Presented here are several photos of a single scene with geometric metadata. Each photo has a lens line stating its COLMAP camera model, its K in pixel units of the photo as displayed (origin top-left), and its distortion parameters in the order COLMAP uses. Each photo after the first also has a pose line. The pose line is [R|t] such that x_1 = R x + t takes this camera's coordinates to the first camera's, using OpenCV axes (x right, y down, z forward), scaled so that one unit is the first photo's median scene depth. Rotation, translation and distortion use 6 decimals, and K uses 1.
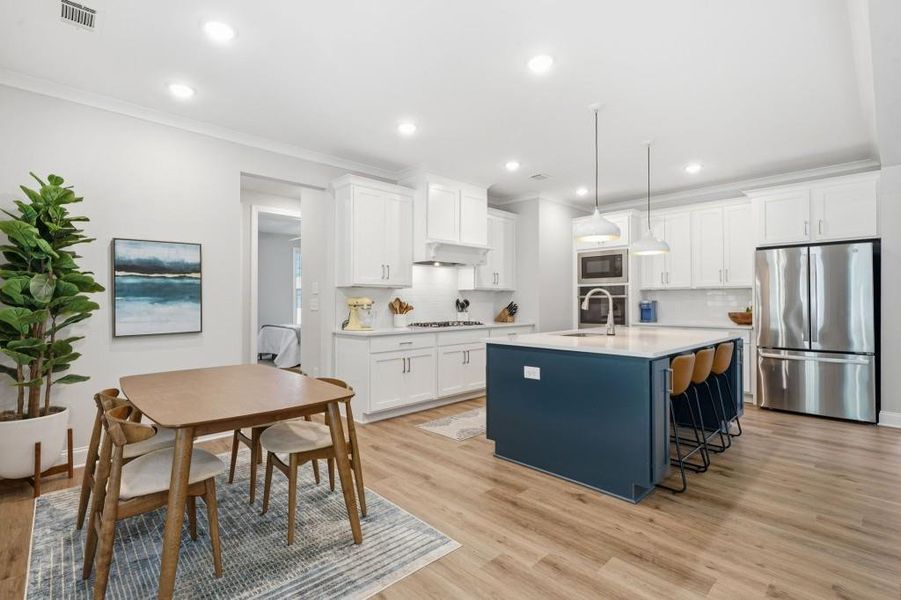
lens RADIAL K [[431.3, 0, 424.2], [0, 431.3, 294.4], [0, 0, 1]] dist [0.014211, -0.002017]
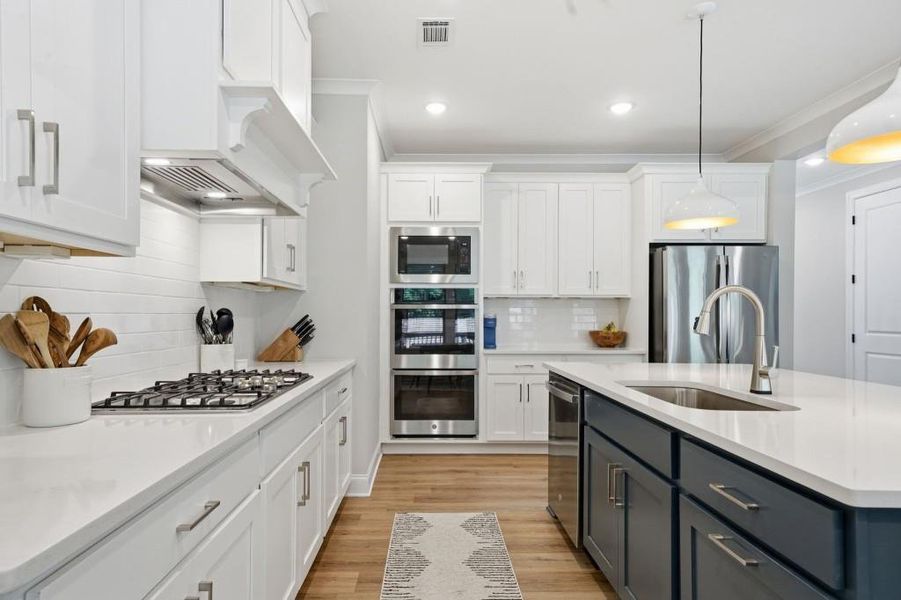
lens RADIAL K [[524.4, 0, 437.9], [0, 524.4, 314.4], [0, 0, 1]] dist [0.017012, -0.000948]
pose [[0.656242, 0.006413, 0.754523, -0.176327], [-0.020137, 0.999757, 0.009016, 0.014212], [-0.754282, -0.021111, 0.656211, 0.859160]]
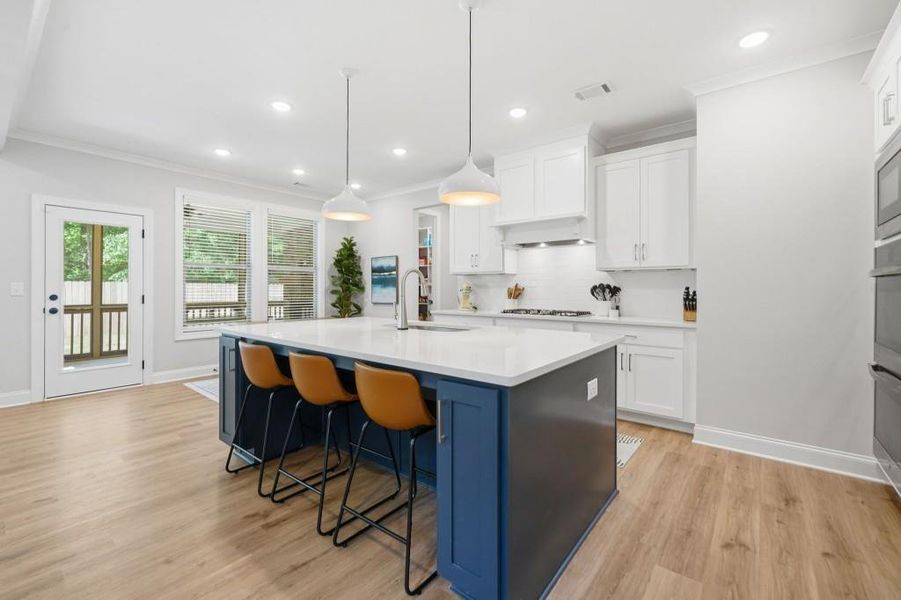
lens RADIAL K [[381.3, 0, 455.3], [0, 381.3, 287.8], [0, 0, 1]] dist [0.014861, 0.000292]
pose [[0.148348, -0.000099, -0.988935, 1.063612], [0.015035, 0.999885, 0.002155, 0.019479], [0.988821, -0.015189, 0.148332, 0.951227]]
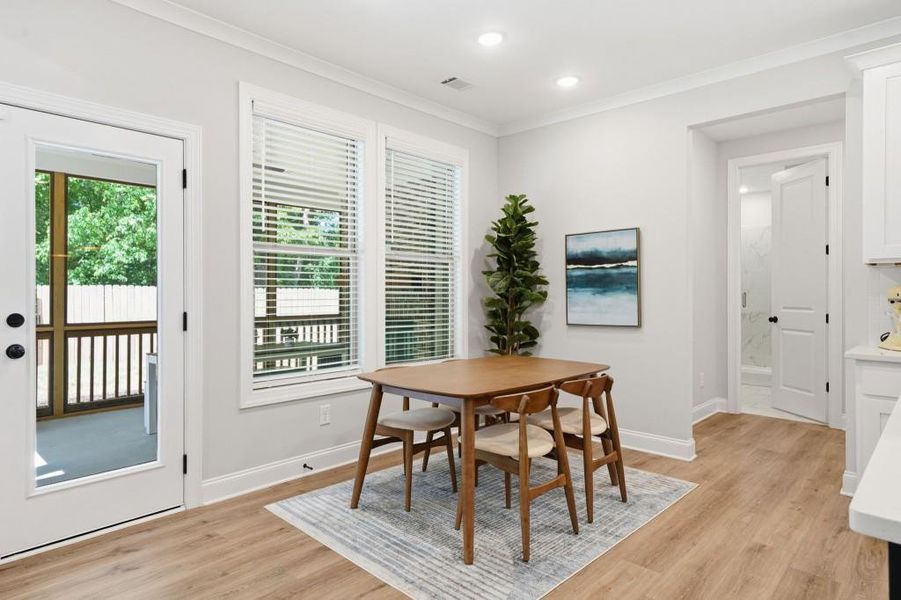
lens RADIAL K [[524.4, 0, 424.9], [0, 524.4, 293.7], [0, 0, 1]] dist [0.017012, -0.000948]
pose [[0.049882, 0.002374, -0.998752, 0.509395], [0.018164, 0.999830, 0.003284, 0.007352], [0.998590, -0.018306, 0.049831, 0.481171]]
